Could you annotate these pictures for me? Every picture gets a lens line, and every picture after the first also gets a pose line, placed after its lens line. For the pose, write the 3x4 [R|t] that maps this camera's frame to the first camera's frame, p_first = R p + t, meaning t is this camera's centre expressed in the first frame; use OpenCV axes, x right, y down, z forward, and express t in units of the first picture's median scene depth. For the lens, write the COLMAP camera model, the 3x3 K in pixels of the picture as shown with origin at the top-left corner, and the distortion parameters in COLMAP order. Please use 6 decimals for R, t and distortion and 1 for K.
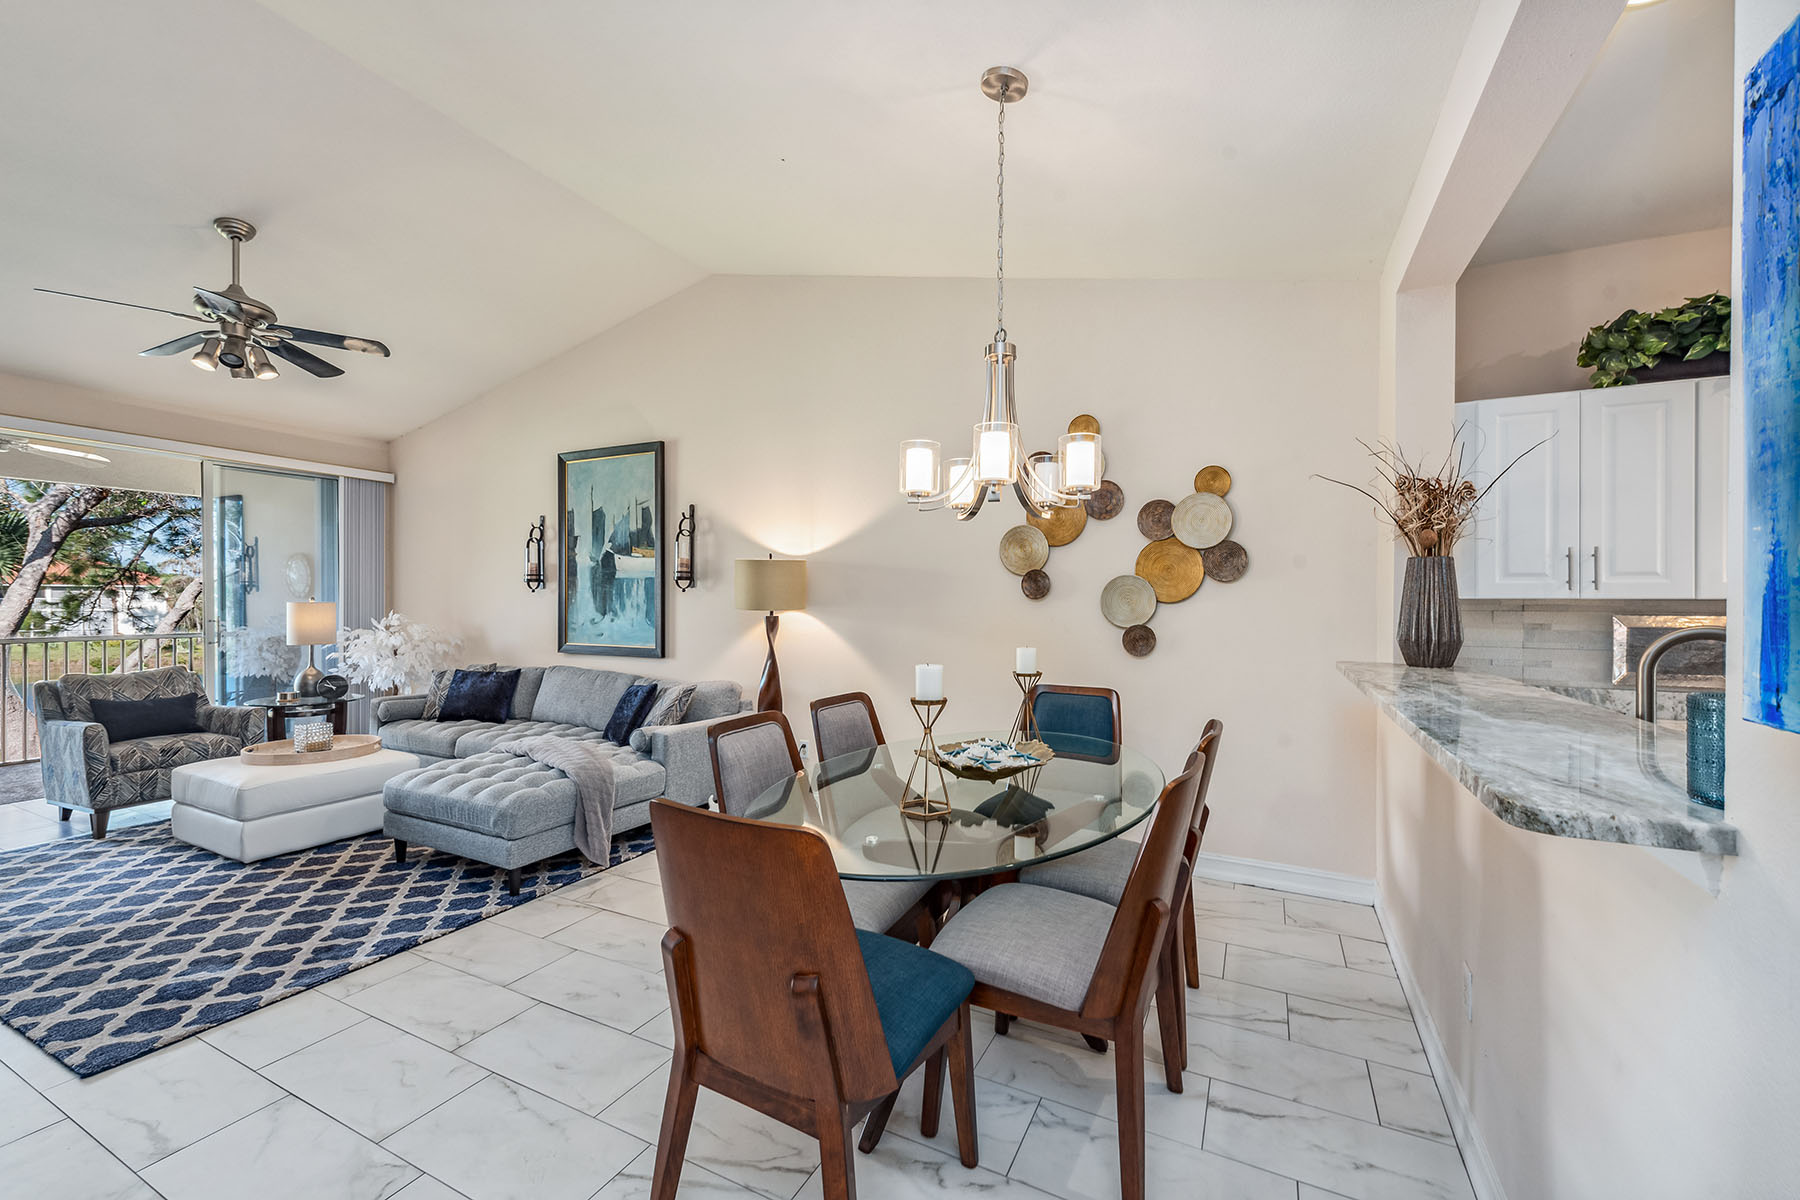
lens RADIAL K [[725.0, 0, 900.0], [0, 725.0, 600.0], [0, 0, 1]] dist [0.012404, -0.002815]
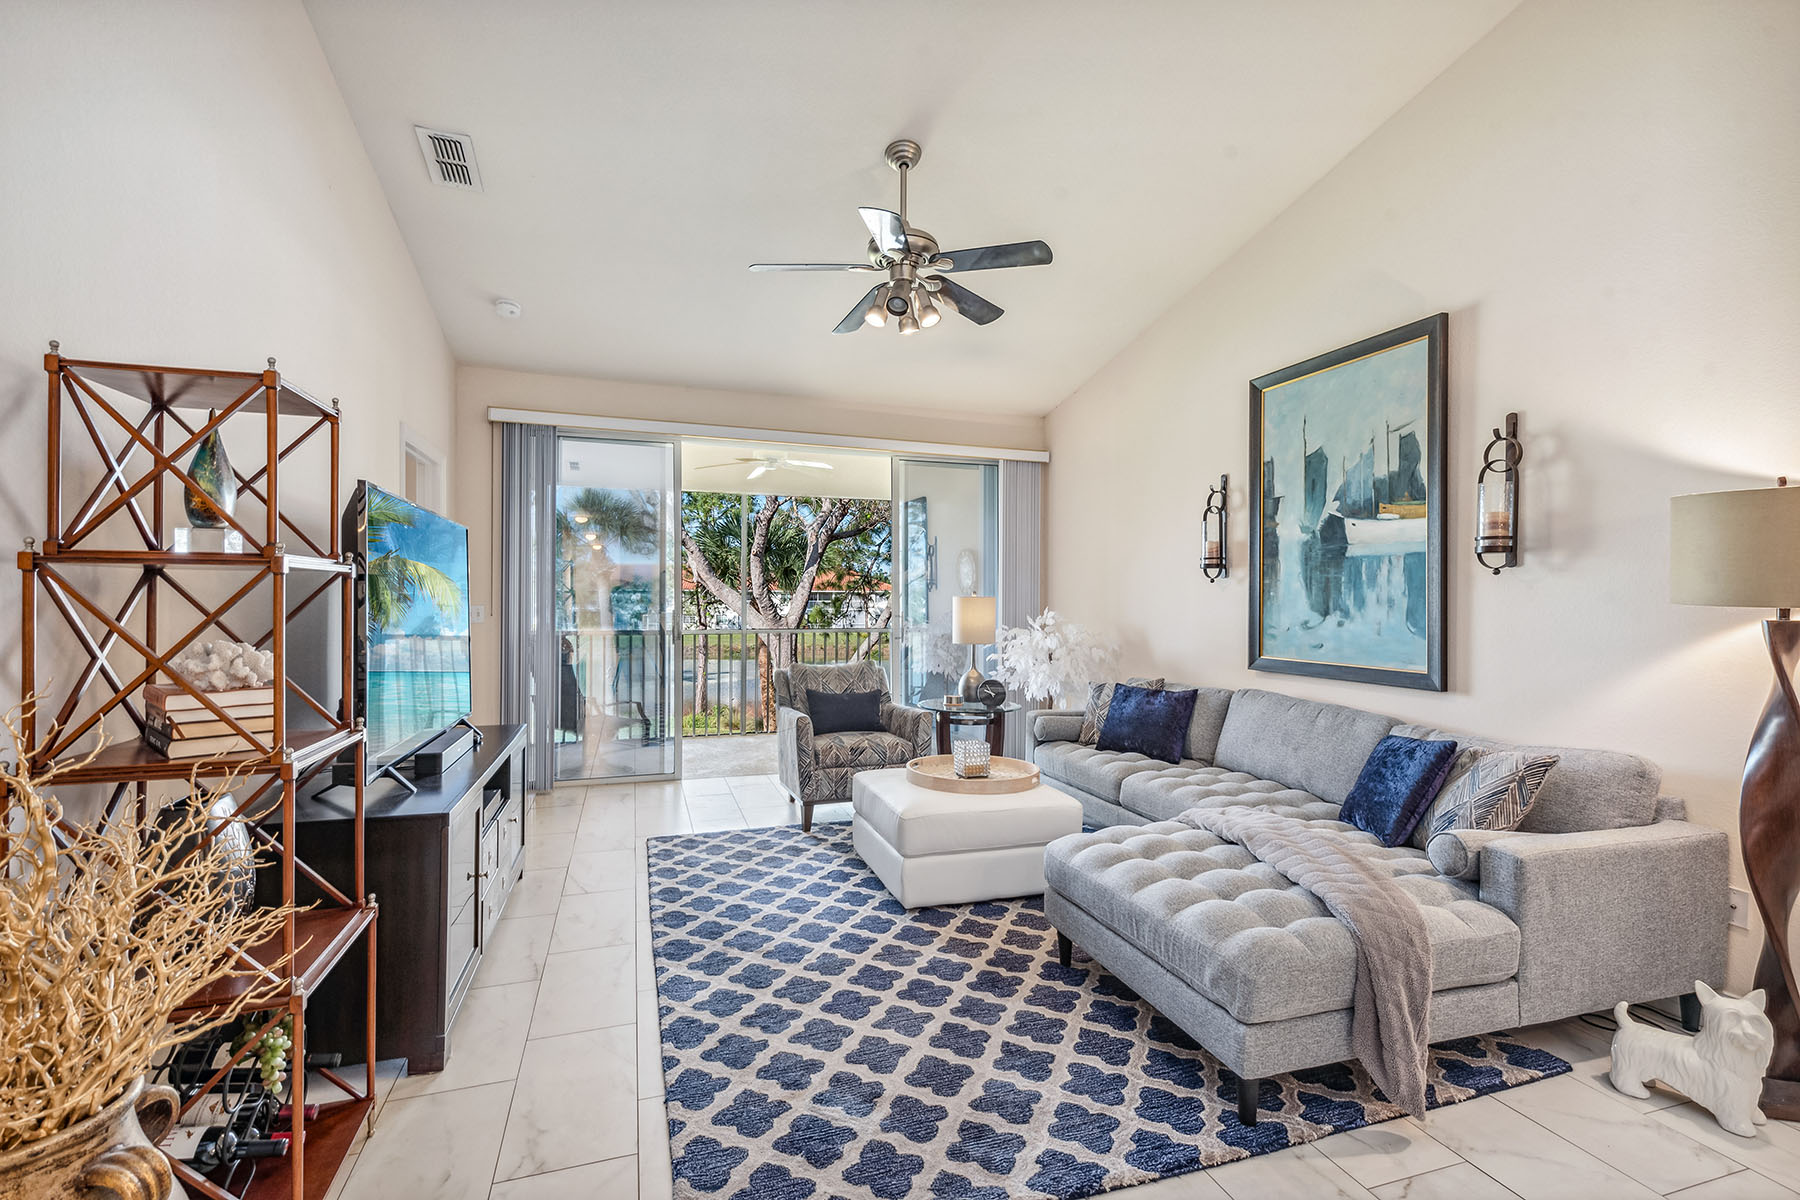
lens RADIAL K [[804.1, 0, 900.0], [0, 804.1, 600.0], [0, 0, 1]] dist [-0.001316, -0.000370]
pose [[0.710777, 0.000660, -0.703418, -0.248302], [-0.004154, 0.999986, -0.003259, 0.015220], [0.703406, 0.005239, 0.710769, 0.330593]]
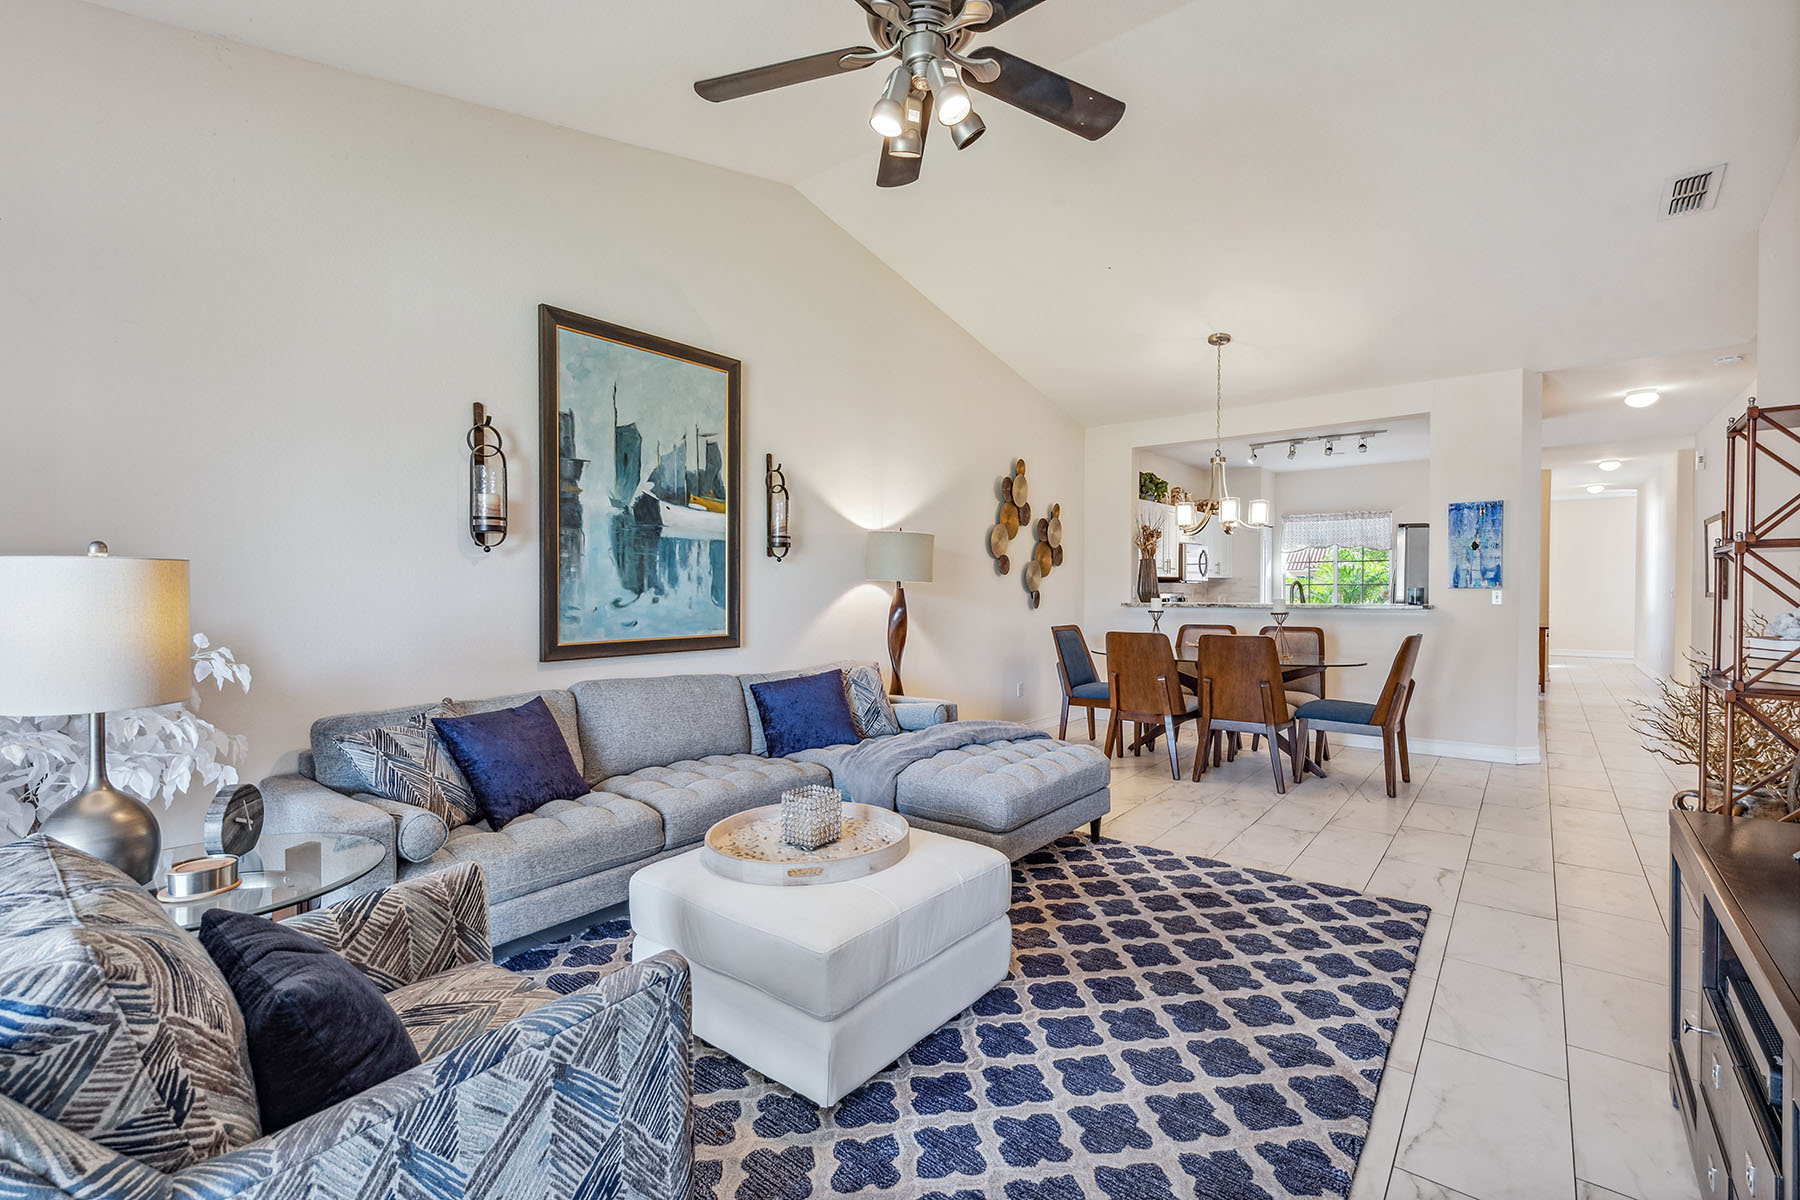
lens RADIAL K [[788.2, 0, 898.0], [0, 788.2, 600.2], [0, 0, 1]] dist [0.008799, -0.000174]
pose [[0.205168, -0.019060, 0.978541, -1.470831], [0.003565, 0.999818, 0.018727, 0.020614], [-0.978720, -0.000354, 0.205198, 0.890650]]
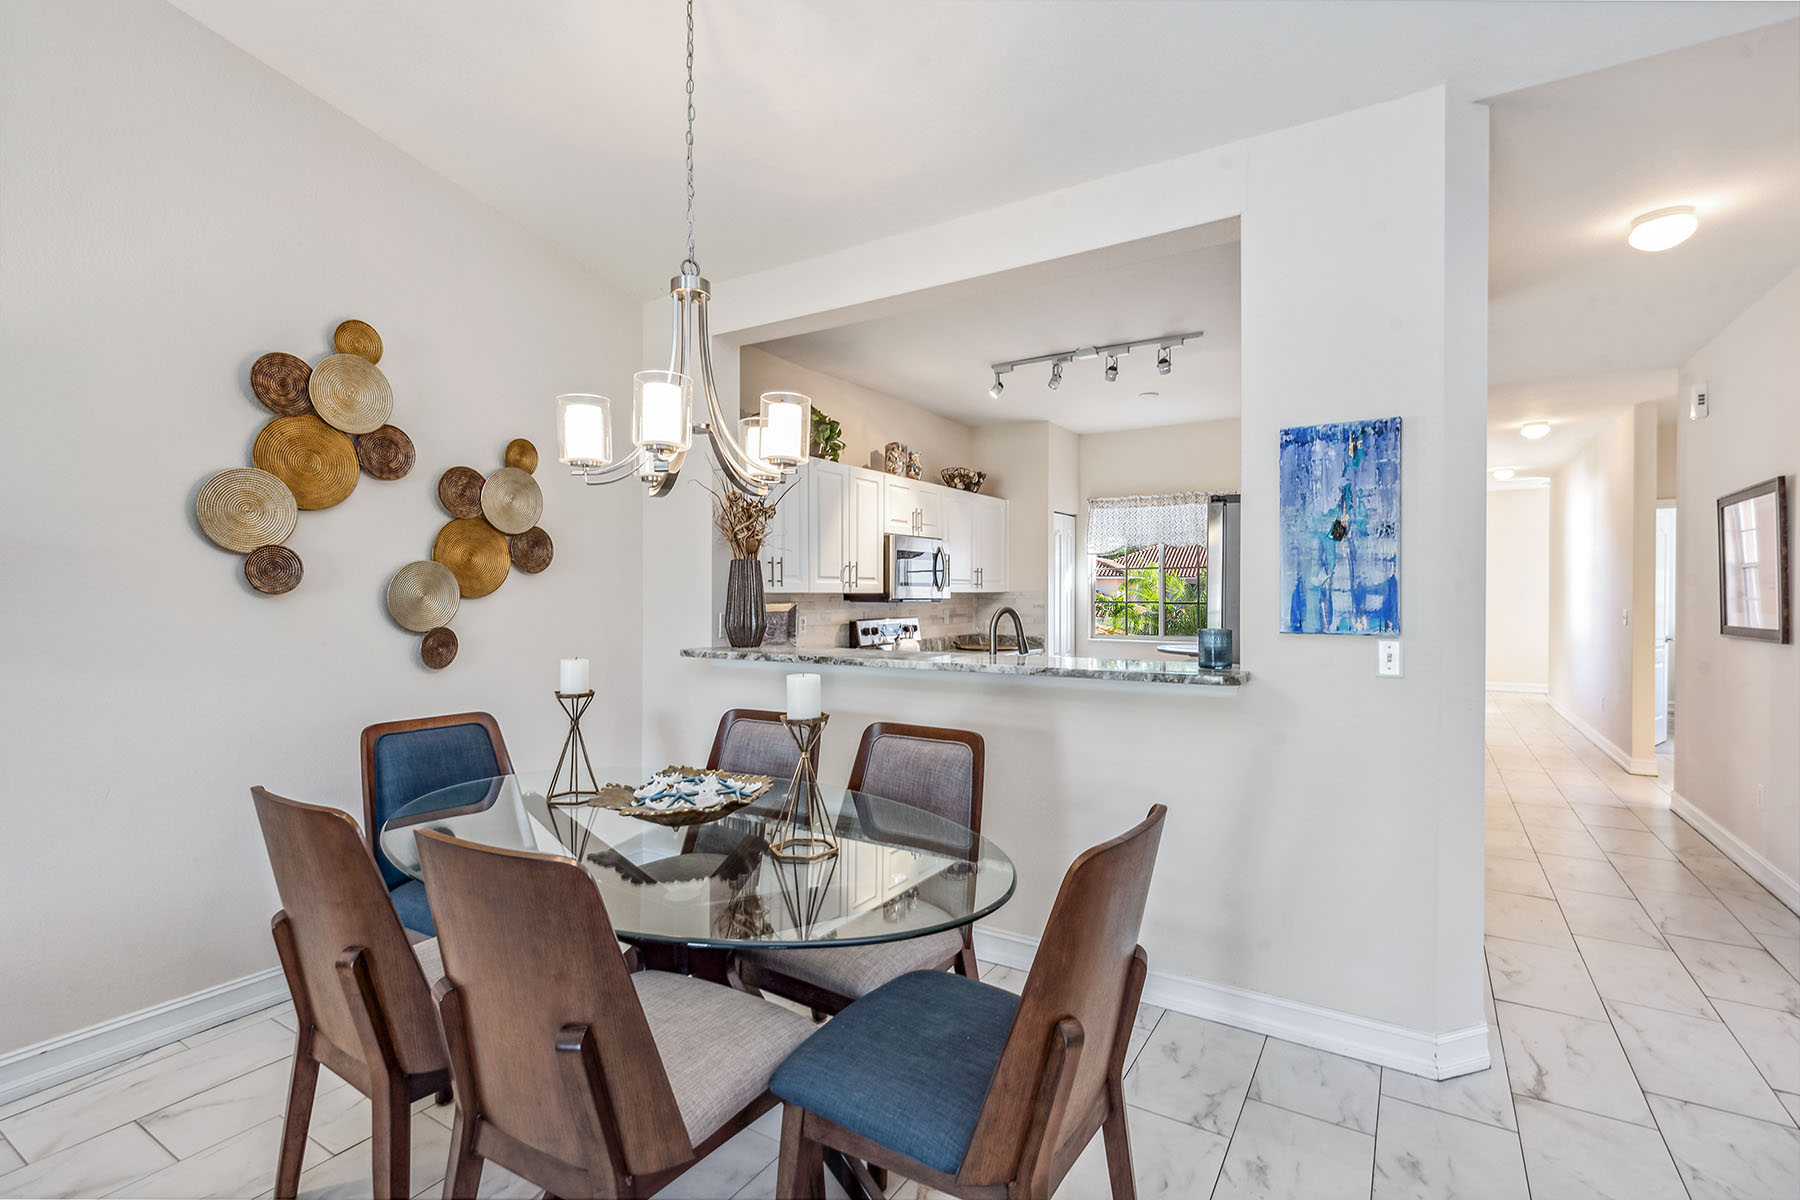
lens RADIAL K [[826.9, 0, 900.0], [0, 826.9, 600.0], [0, 0, 1]] dist [0.008778, -0.000434]
pose [[0.086279, -0.010026, 0.996221, -0.468795], [0.000704, 0.999950, 0.010003, -0.002259], [-0.996271, -0.000162, 0.086281, 0.422295]]
